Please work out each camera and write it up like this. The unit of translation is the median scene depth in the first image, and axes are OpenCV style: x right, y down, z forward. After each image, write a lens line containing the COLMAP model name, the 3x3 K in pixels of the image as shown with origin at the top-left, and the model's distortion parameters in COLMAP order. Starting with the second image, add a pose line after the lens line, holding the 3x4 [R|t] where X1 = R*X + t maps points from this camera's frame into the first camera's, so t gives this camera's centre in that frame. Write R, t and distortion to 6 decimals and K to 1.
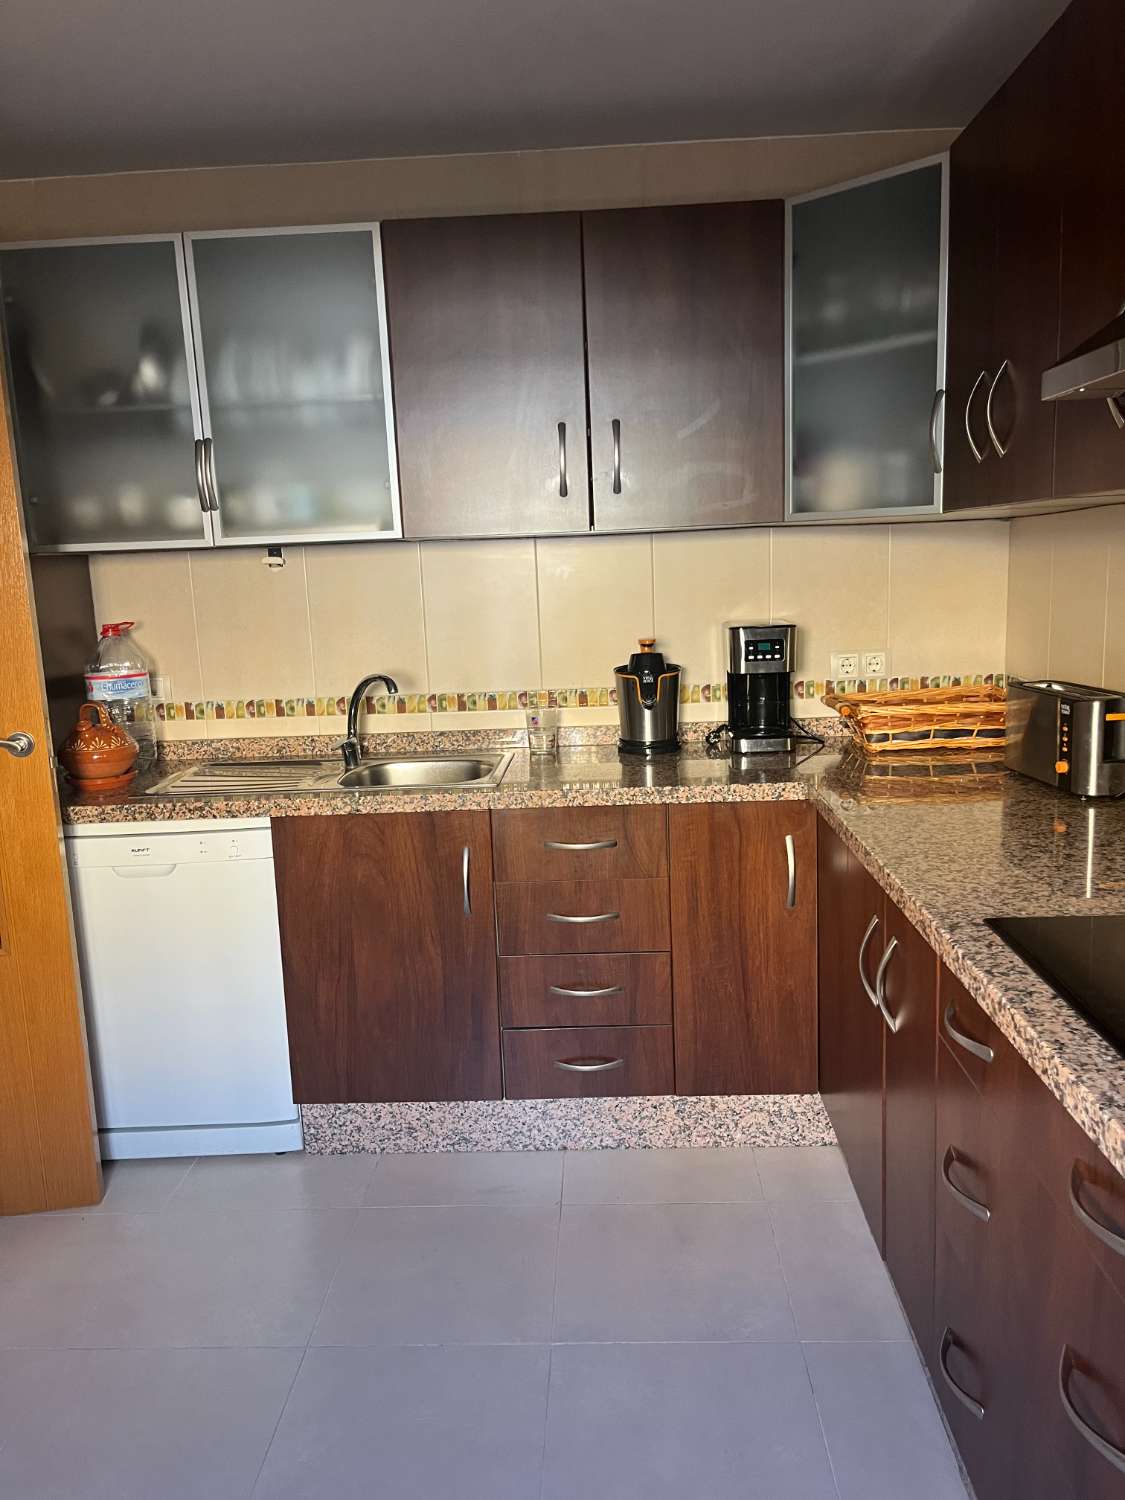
lens RADIAL K [[1140.8, 0, 559.7], [0, 1140.8, 754.1], [0, 0, 1]] dist [0.063075, -0.089981]
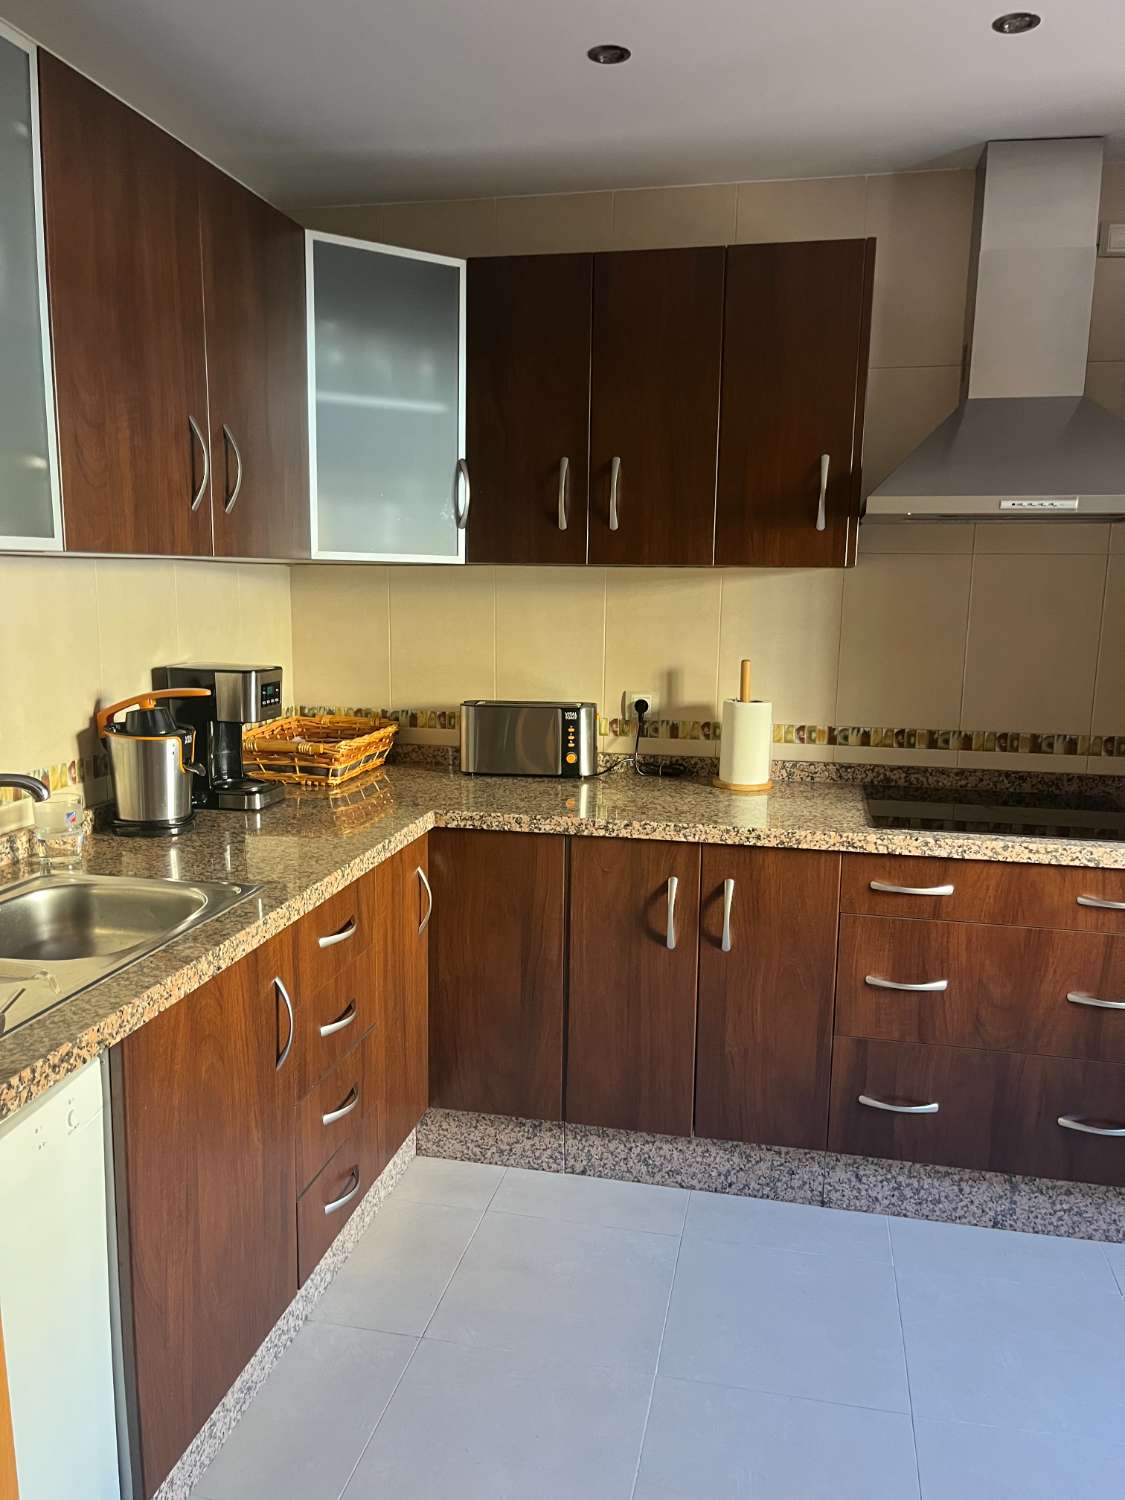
lens RADIAL K [[1140.8, 0, 552.5], [0, 1140.8, 752.6], [0, 0, 1]] dist [0.063075, -0.089981]
pose [[0.172880, -0.110588, 0.978715, -0.741697], [0.148732, 0.985213, 0.085050, -0.095246], [-0.973649, 0.130863, 0.186771, 0.650682]]
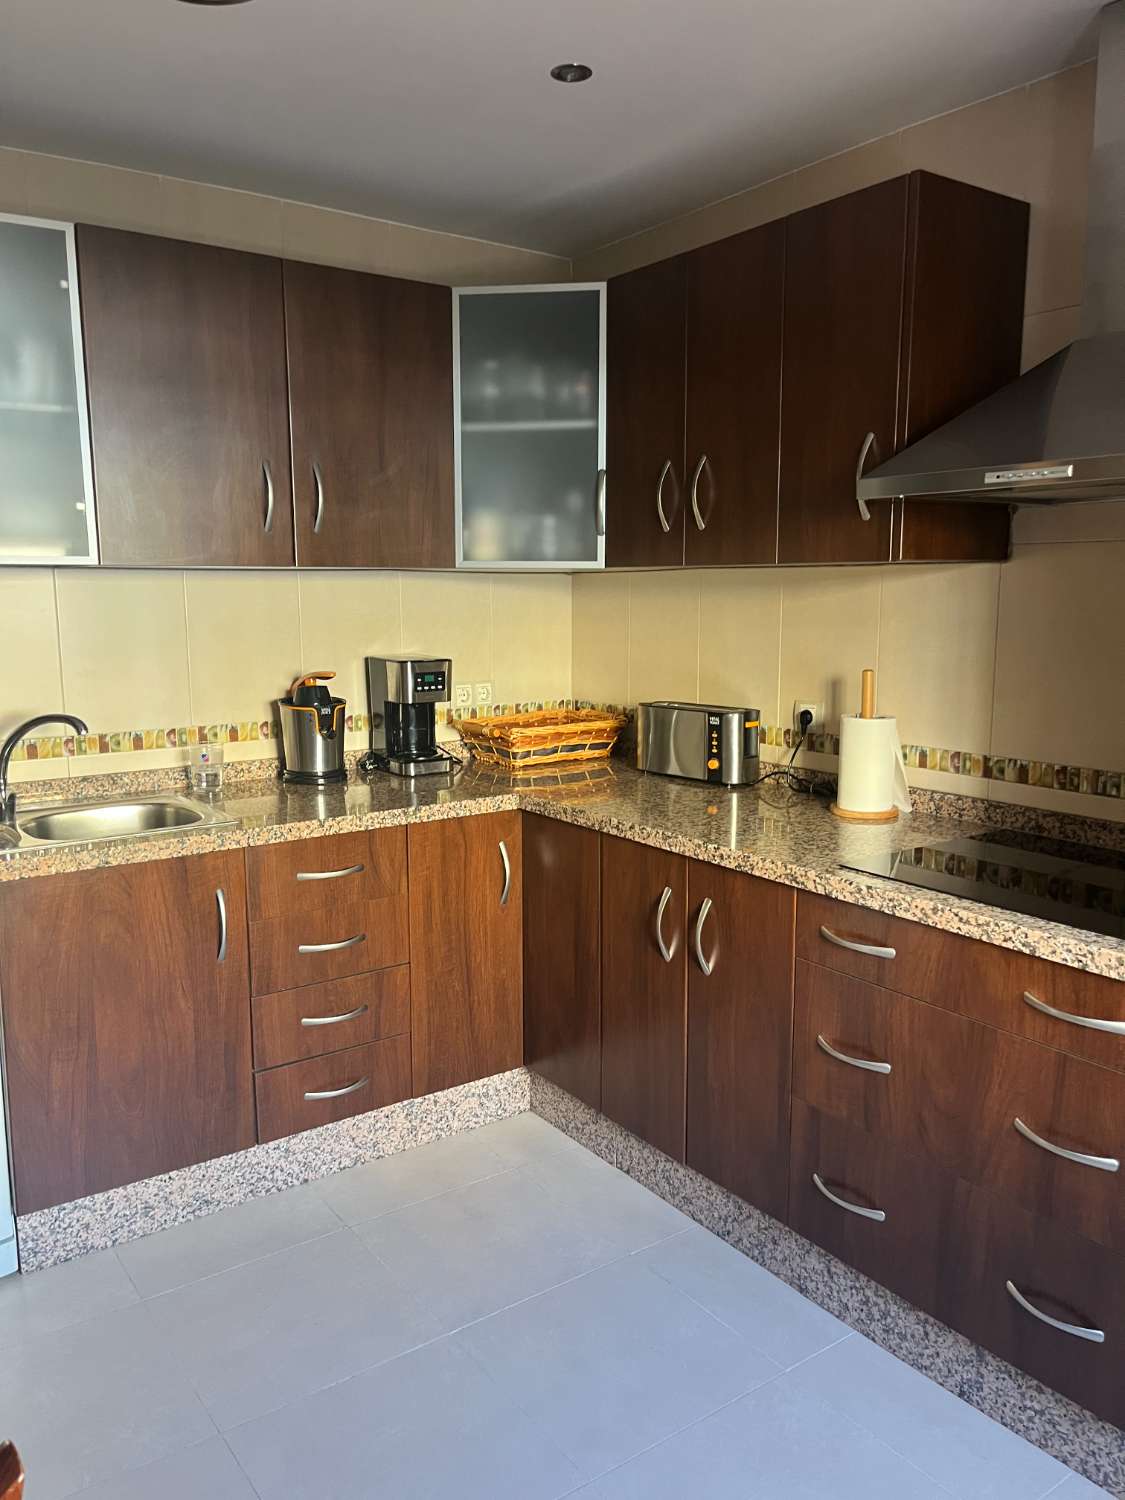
lens RADIAL K [[1140.8, 0, 550.7], [0, 1140.8, 751.0], [0, 0, 1]] dist [0.063075, -0.089981]
pose [[0.793105, -0.051267, 0.606923, -0.428874], [0.074583, 0.997127, -0.013235, -0.000477], [-0.604501, 0.055763, 0.794650, 0.058279]]
